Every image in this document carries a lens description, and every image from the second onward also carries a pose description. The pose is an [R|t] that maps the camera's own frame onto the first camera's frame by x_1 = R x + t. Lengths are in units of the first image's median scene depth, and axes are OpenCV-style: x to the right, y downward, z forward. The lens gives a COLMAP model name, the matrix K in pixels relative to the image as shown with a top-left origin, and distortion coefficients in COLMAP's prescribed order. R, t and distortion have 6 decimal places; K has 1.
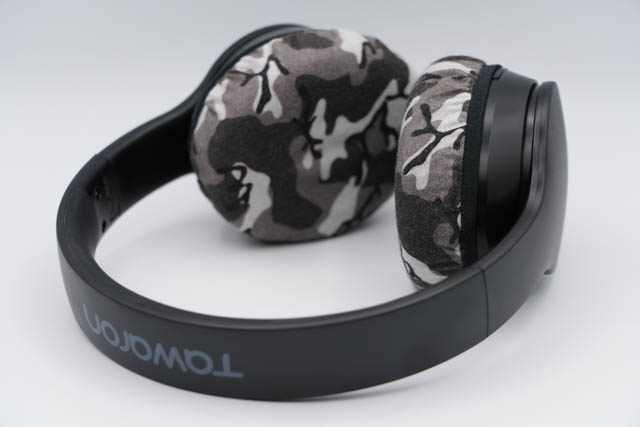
lens RADIAL K [[1990.6, 0, 320.0], [0, 1990.6, 213.5], [0, 0, 1]] dist [-0.223487, 0.269643]
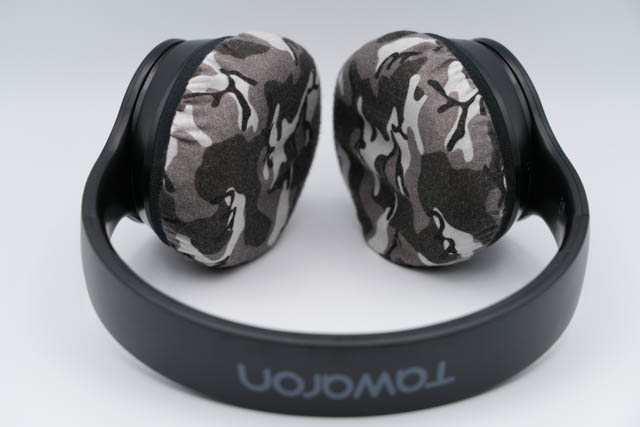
lens RADIAL K [[1990.6, 0, 320.0], [0, 1990.6, 213.5], [0, 0, 1]] dist [-0.223487, 0.269643]
pose [[0.786861, -0.235857, 0.570282, -0.547168], [0.236536, 0.968778, 0.074300, -0.073663], [-0.570000, 0.076428, 0.818082, 0.212592]]
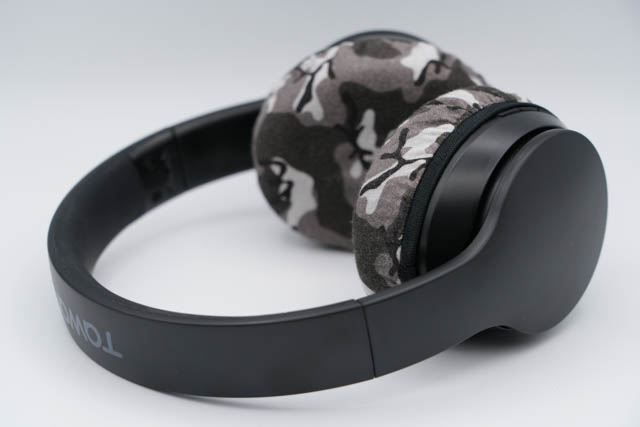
lens RADIAL K [[1990.6, 0, 320.0], [0, 1990.6, 213.5], [0, 0, 1]] dist [-0.223487, 0.269643]
pose [[0.874048, 0.188788, -0.447660, 0.431762], [-0.185855, 0.981256, 0.050939, -0.053365], [0.448886, 0.038676, 0.892752, 0.120734]]
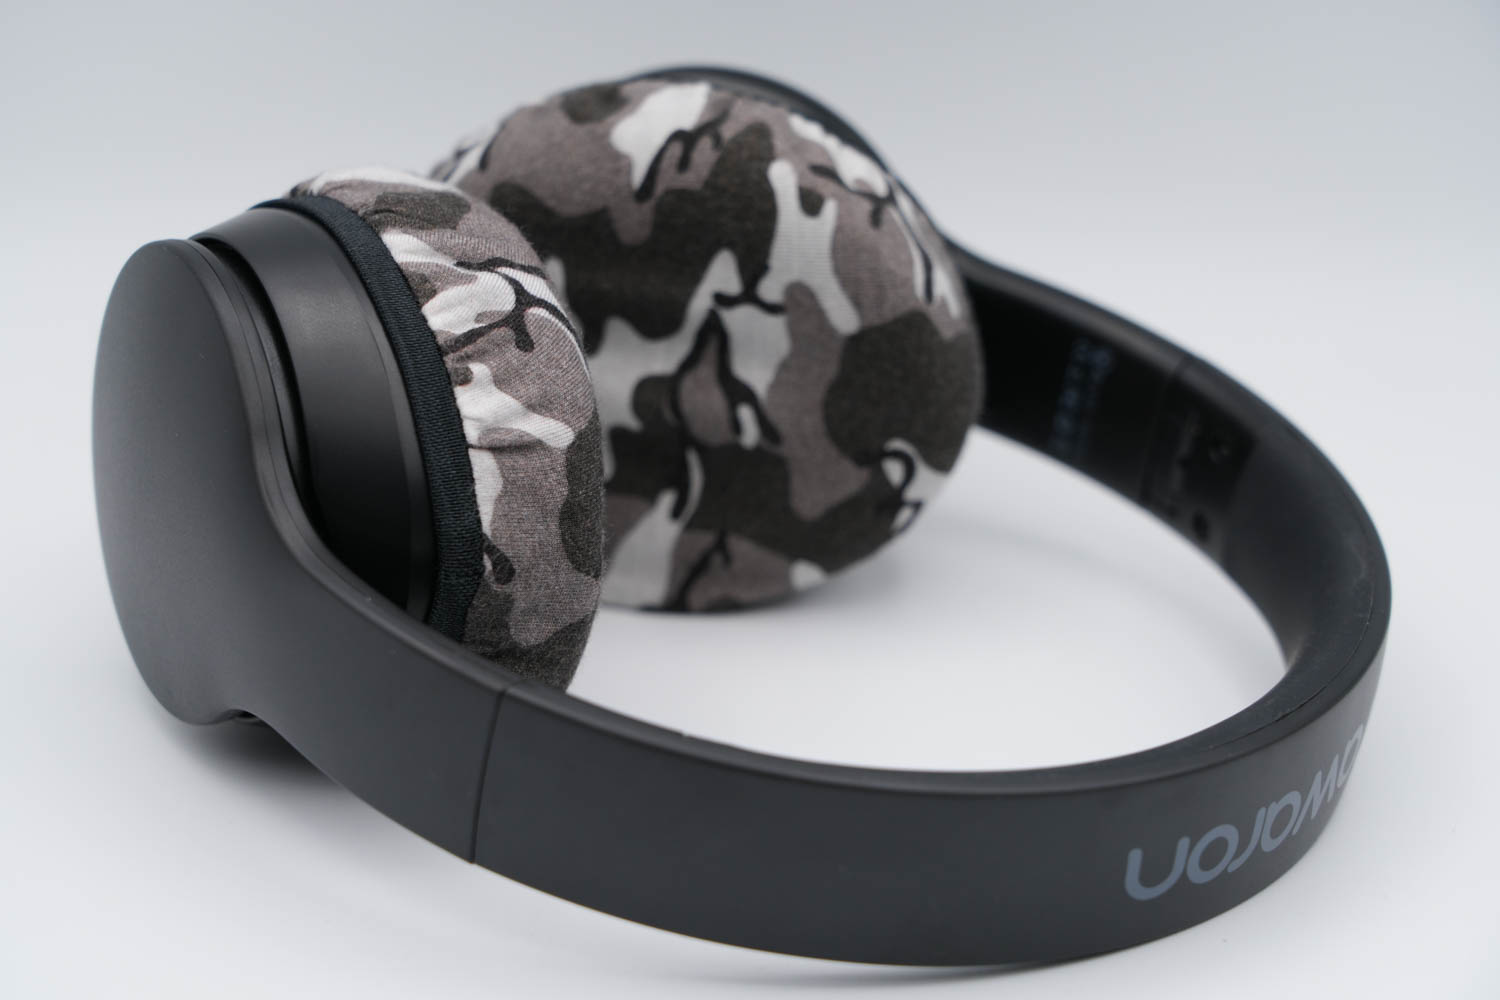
lens RADIAL K [[4665.4, 0, 750.0], [0, 4665.4, 500.0], [0, 0, 1]] dist [-0.223487, 0.269643]
pose [[0.036440, -0.390411, 0.919919, -0.871218], [0.366151, 0.861733, 0.351213, -0.338116], [-0.929842, 0.324031, 0.174351, 0.818663]]
